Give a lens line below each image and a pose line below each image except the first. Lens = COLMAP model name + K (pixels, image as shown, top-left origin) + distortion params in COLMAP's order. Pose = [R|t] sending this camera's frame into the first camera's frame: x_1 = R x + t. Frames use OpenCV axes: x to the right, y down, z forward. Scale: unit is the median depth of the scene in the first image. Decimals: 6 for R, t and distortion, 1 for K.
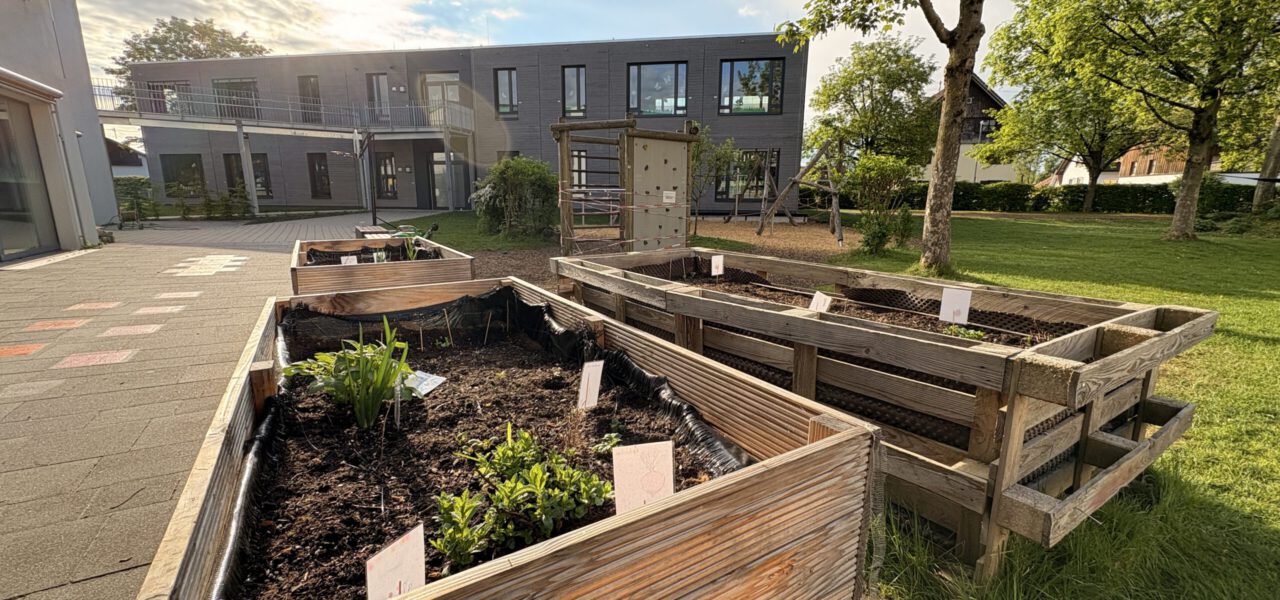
lens RADIAL K [[501.9, 0, 638.0], [0, 501.9, 301.7], [0, 0, 1]] dist [-0.002893, -0.000632]
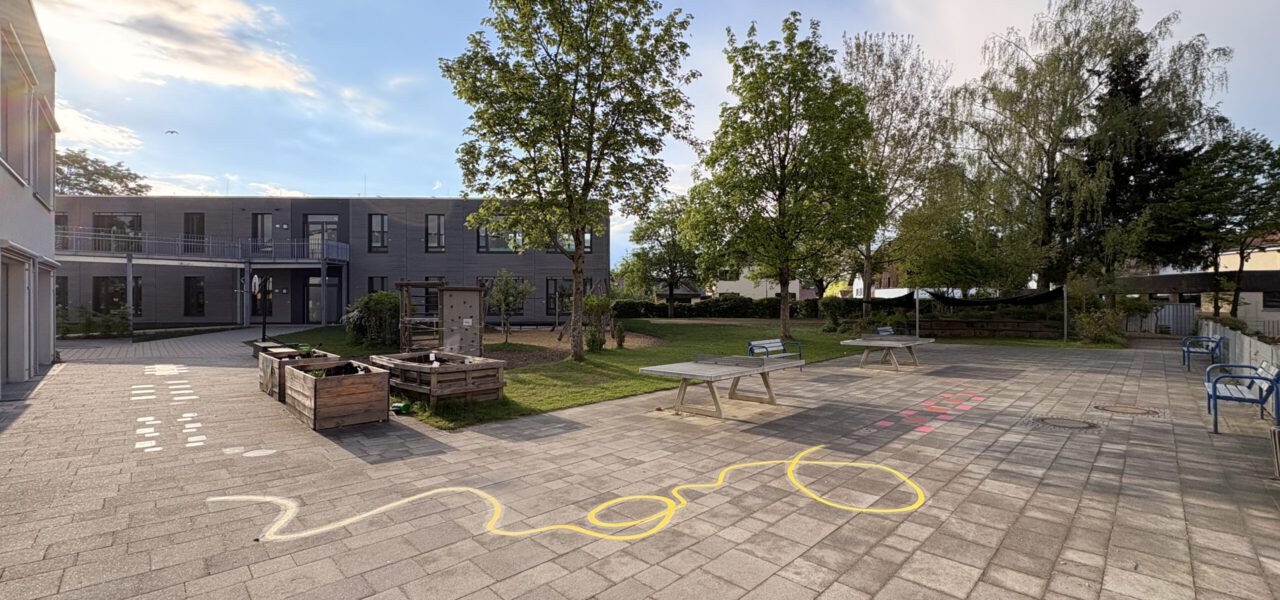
lens RADIAL K [[501.9, 0, 641.5], [0, 501.9, 304.6], [0, 0, 1]] dist [-0.002893, -0.000632]
pose [[0.975544, -0.009542, 0.219597, 0.109010], [0.052441, 0.980311, -0.190368, 0.038308], [-0.213457, 0.197229, 0.956837, -0.326849]]
